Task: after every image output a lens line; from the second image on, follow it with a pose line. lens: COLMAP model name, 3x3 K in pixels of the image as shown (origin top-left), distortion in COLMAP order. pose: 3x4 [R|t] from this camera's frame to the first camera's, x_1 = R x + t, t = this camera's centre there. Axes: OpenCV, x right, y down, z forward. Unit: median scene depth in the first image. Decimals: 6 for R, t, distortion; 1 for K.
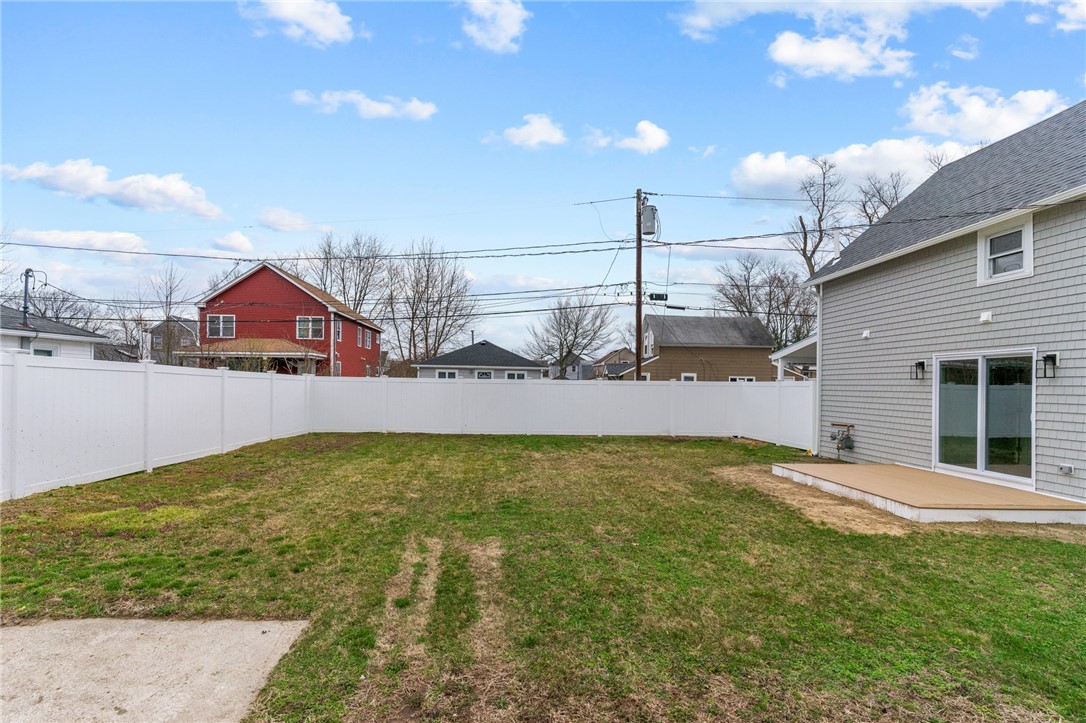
lens RADIAL K [[528.9, 0, 531.6], [0, 528.9, 384.3], [0, 0, 1]] dist [0.004382, 0.000990]
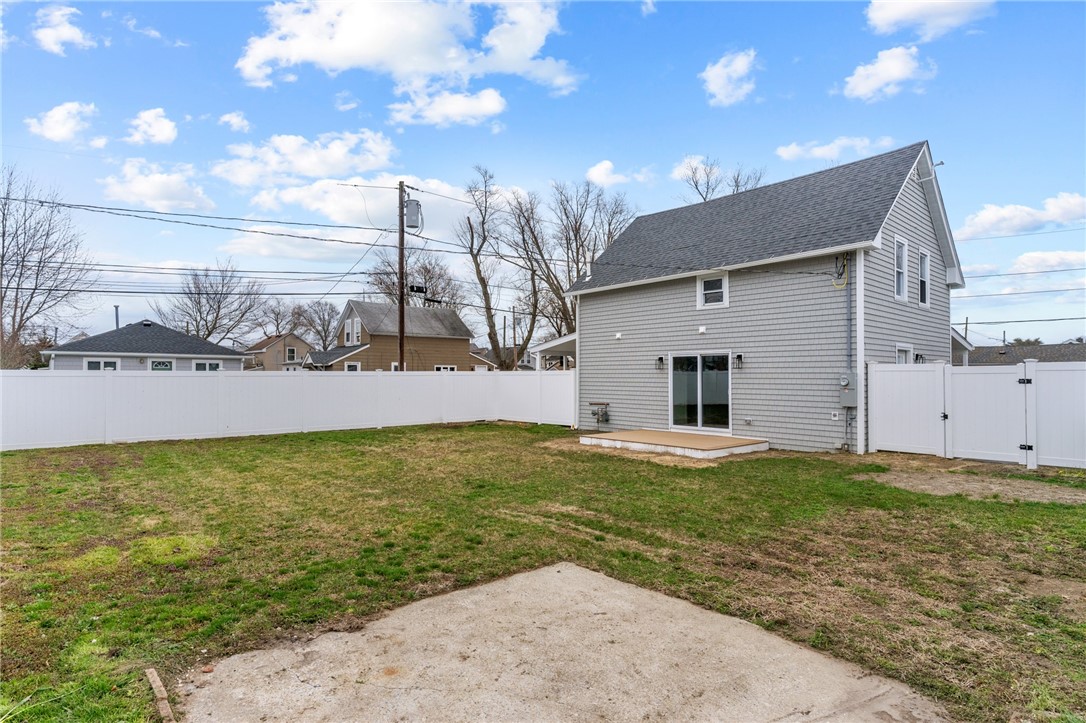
lens RADIAL K [[574.2, 0, 542.5], [0, 574.2, 367.1], [0, 0, 1]] dist [-0.005923, -0.000658]
pose [[0.779527, -0.005702, 0.626343, -0.450734], [0.011724, 0.999916, -0.005489, -0.009043], [-0.626259, 0.011622, 0.779528, -0.025642]]
